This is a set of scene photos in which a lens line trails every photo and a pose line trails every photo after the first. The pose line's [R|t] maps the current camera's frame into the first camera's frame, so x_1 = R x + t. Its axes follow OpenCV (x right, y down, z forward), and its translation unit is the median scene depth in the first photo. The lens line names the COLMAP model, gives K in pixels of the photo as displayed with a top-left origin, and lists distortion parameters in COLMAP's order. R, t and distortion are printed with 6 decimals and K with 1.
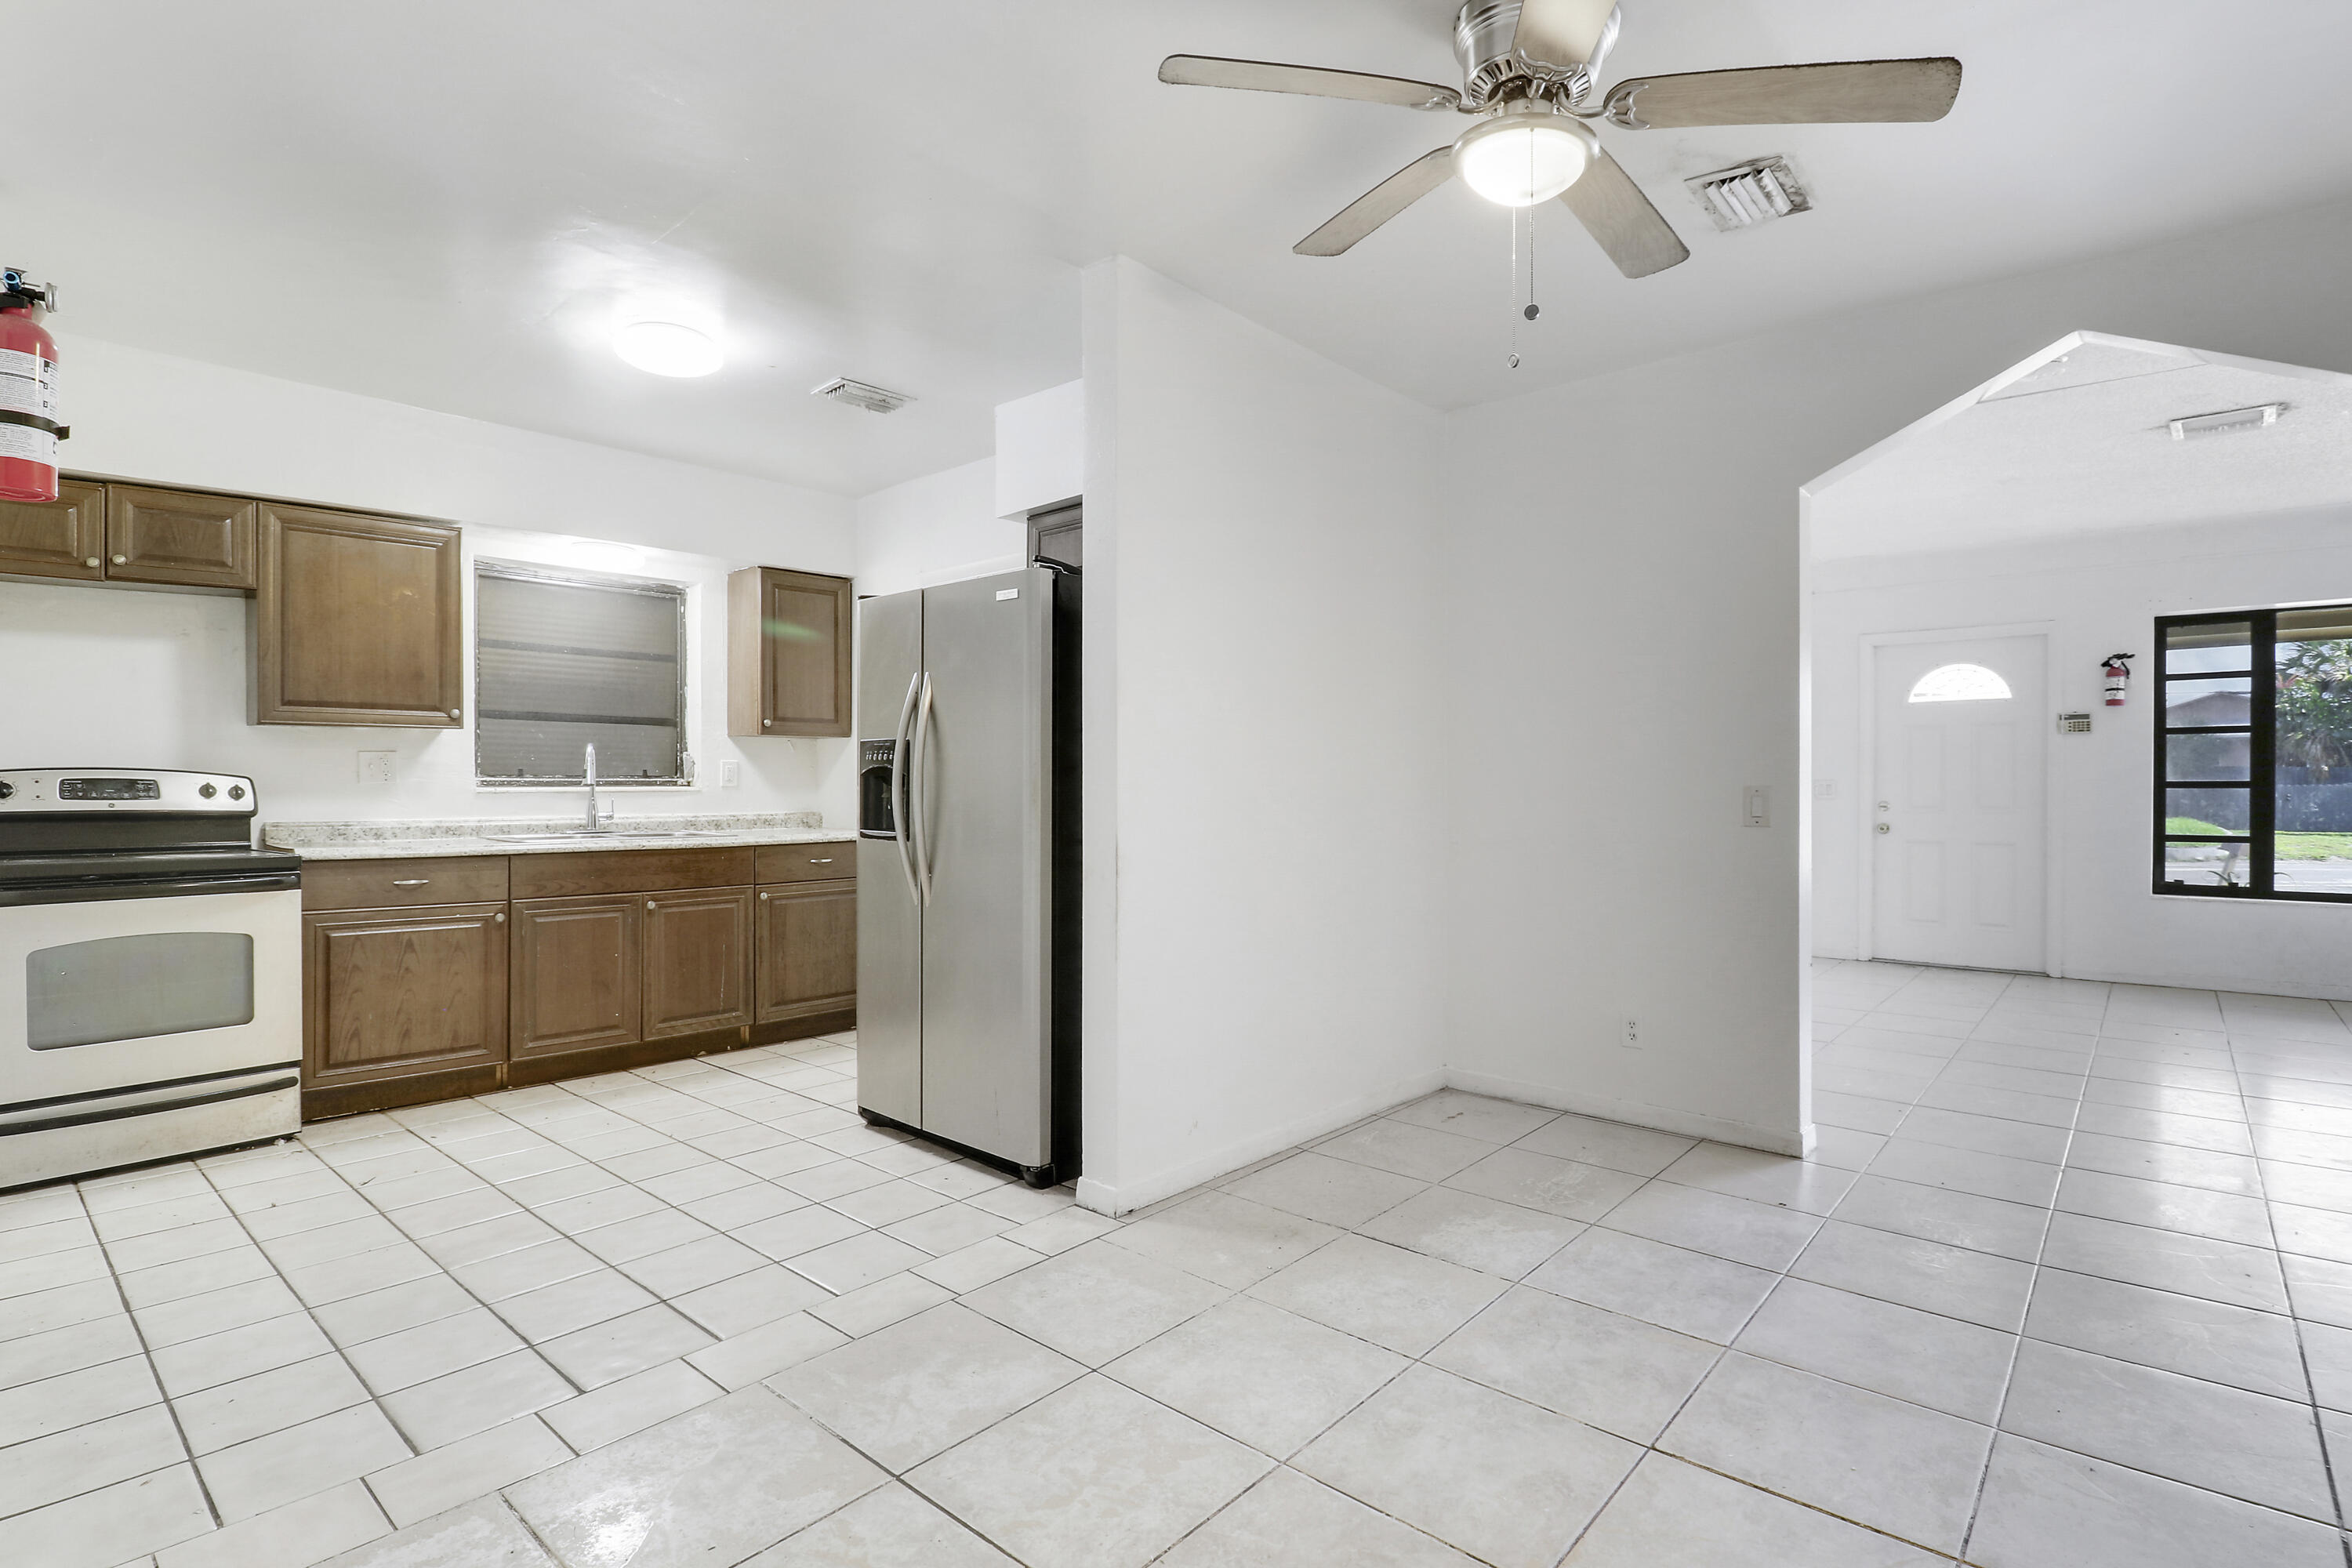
lens RADIAL K [[1115.5, 0, 1191.6], [0, 1115.5, 790.8], [0, 0, 1]] dist [-0.010141, -0.000638]
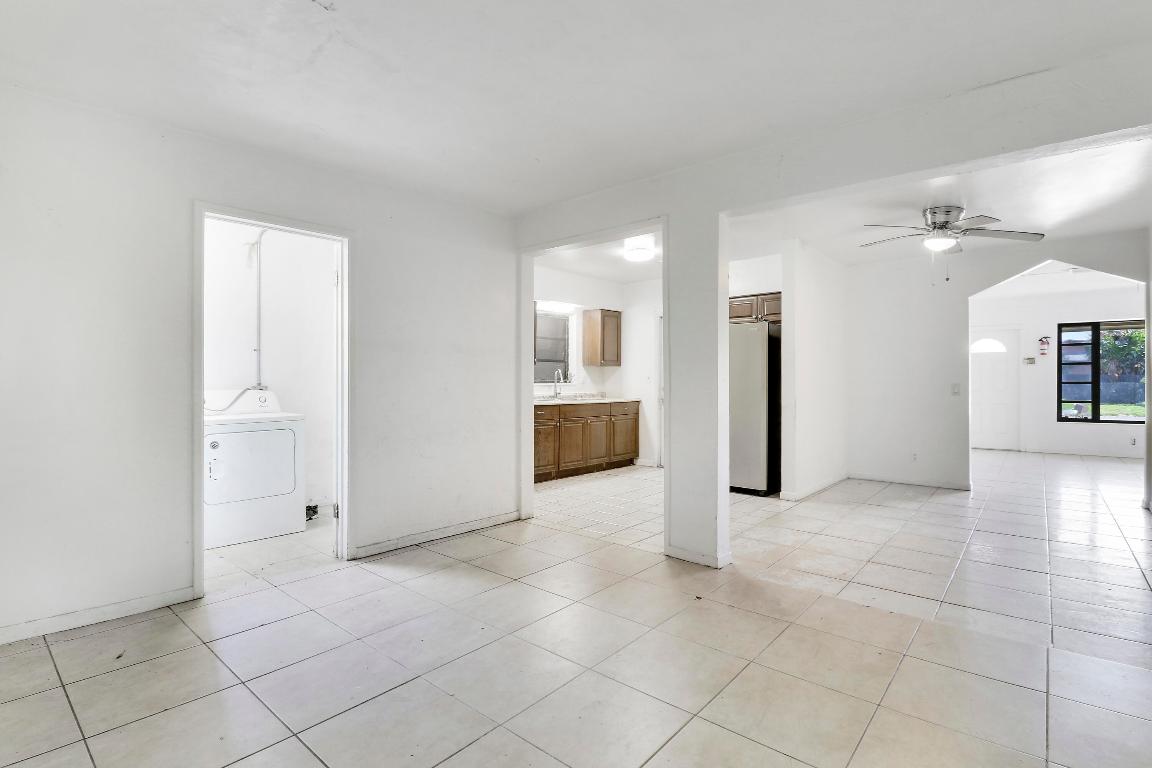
lens RADIAL K [[546.4, 0, 580.6], [0, 546.4, 381.3], [0, 0, 1]] dist [-0.010141, -0.000638]
pose [[0.999843, 0.000828, 0.017723, -0.450276], [-0.000738, 0.999987, -0.005075, -0.001851], [-0.017727, 0.005061, 0.999830, -0.437200]]
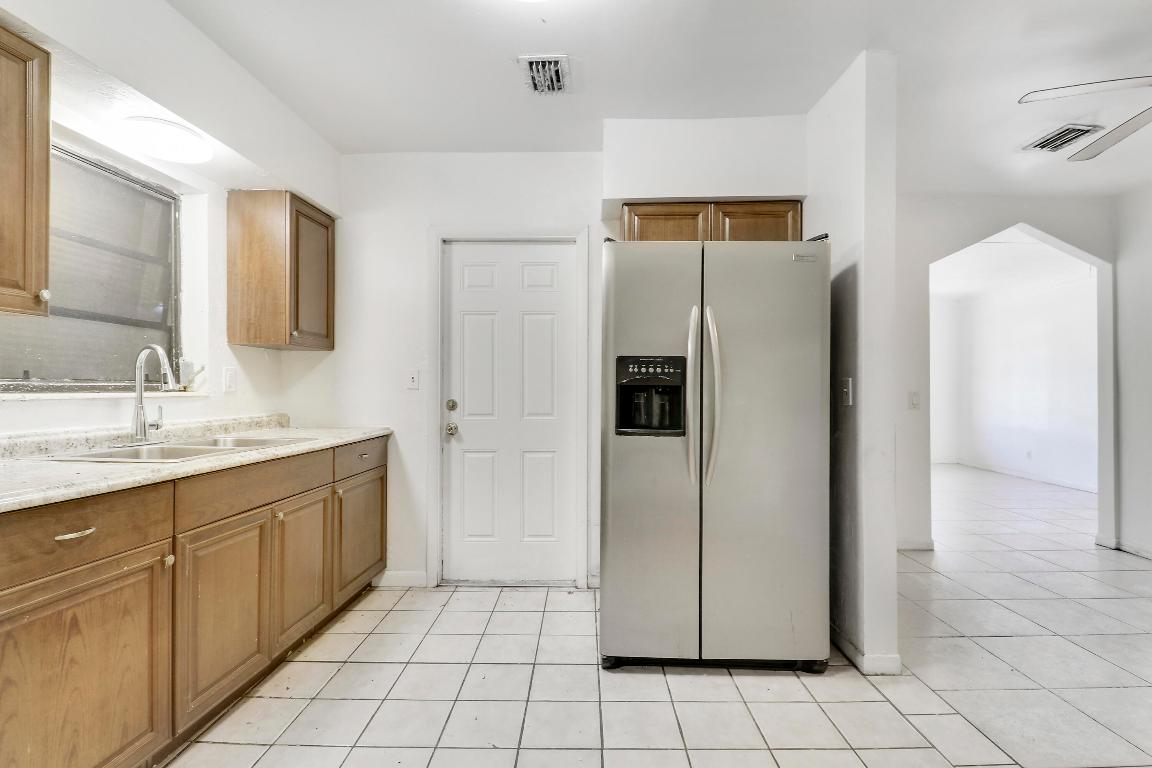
lens RADIAL K [[546.4, 0, 576.3], [0, 546.4, 385.6], [0, 0, 1]] dist [-0.010141, -0.000638]
pose [[0.763725, 0.006403, 0.645510, -0.499801], [0.002102, 0.999921, -0.012405, -0.002676], [-0.645539, 0.010831, 0.763651, 0.397843]]
